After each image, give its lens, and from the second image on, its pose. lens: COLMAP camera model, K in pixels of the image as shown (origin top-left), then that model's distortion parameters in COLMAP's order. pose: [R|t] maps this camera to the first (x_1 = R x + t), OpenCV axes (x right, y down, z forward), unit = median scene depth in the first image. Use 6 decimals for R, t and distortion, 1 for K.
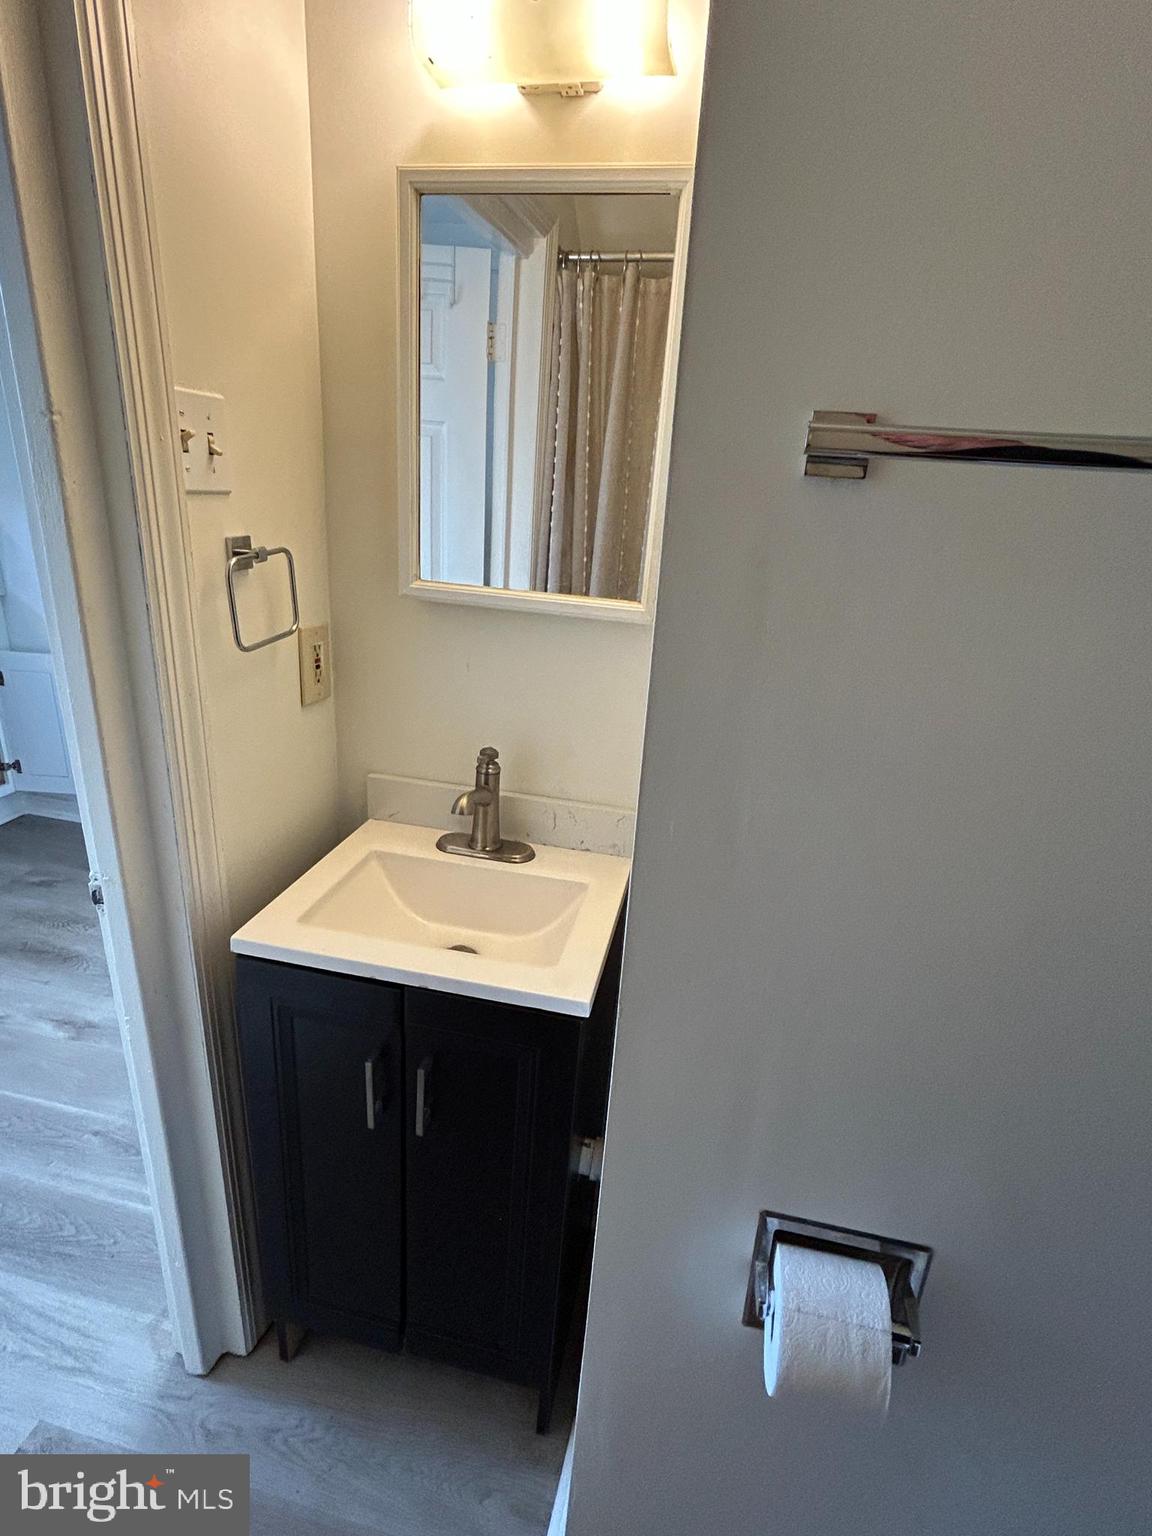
lens RADIAL K [[778.2, 0, 576.0], [0, 778.2, 768.0], [0, 0, 1]] dist [-0.001415, 0.002348]
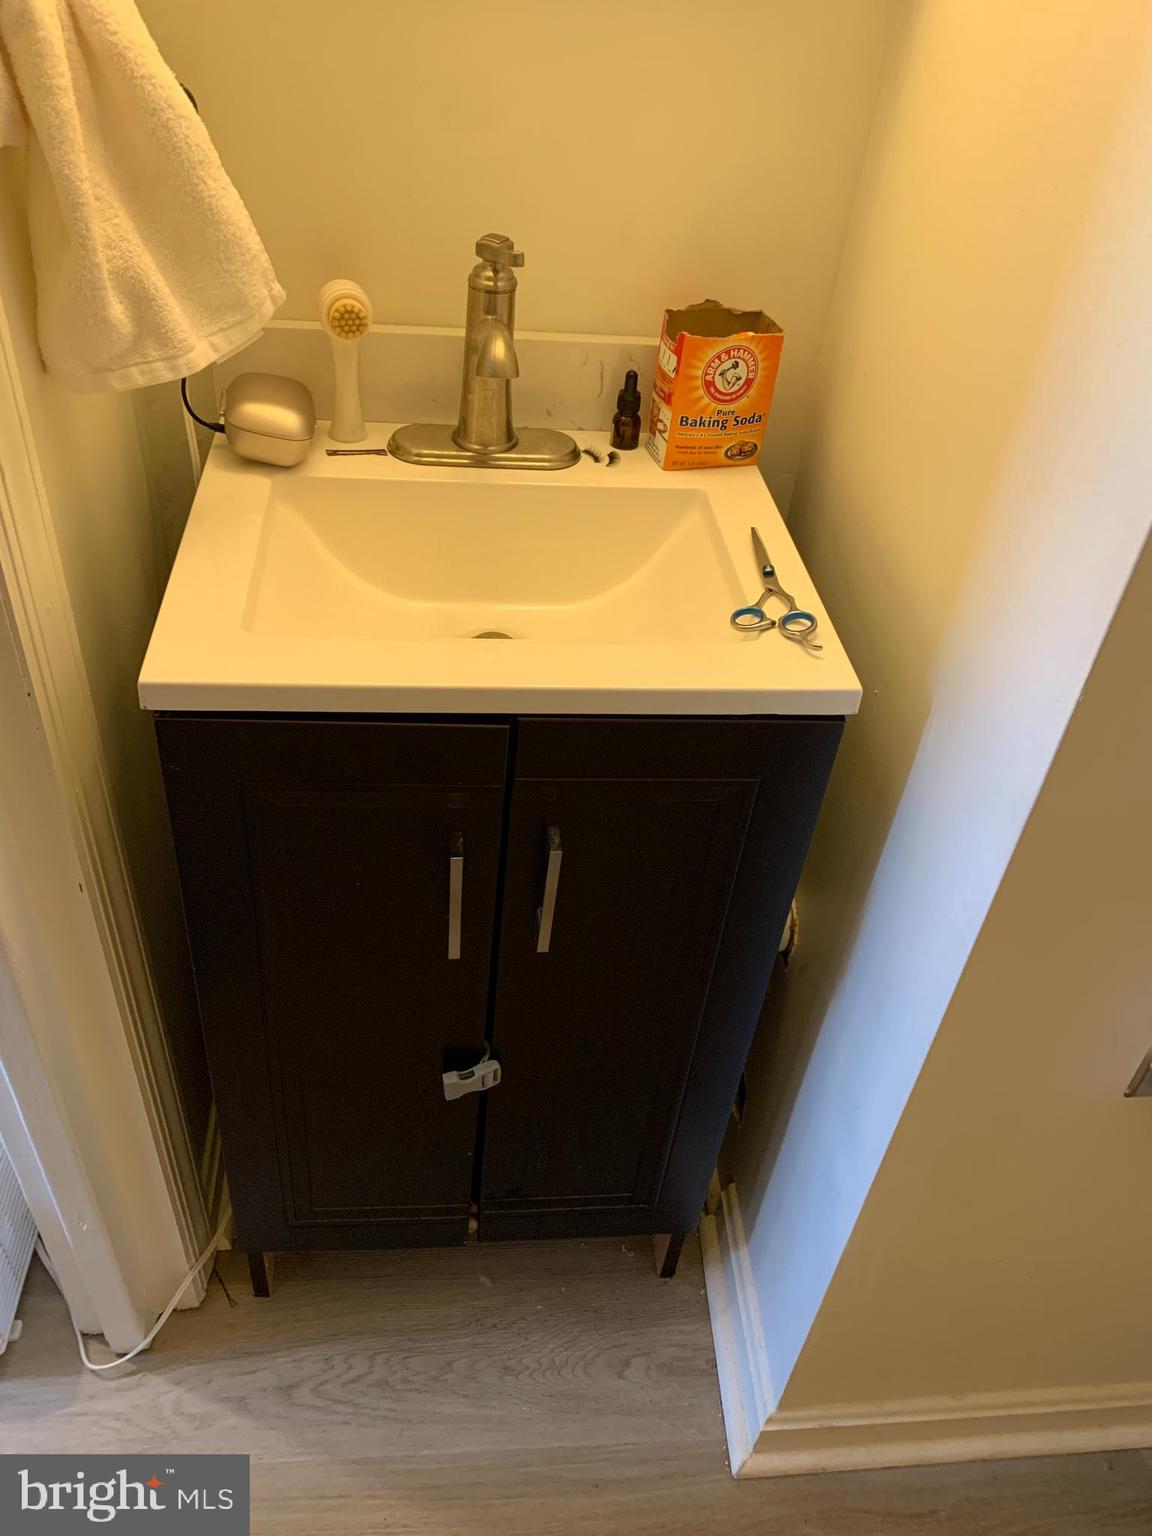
lens RADIAL K [[1175.2, 0, 576.0], [0, 1175.2, 768.0], [0, 0, 1]] dist [0.035930, -0.057800]
pose [[0.955503, -0.178861, 0.234570, -0.297852], [0.083785, 0.927010, 0.365558, 0.018870], [-0.282833, -0.329639, 0.900746, 0.200164]]
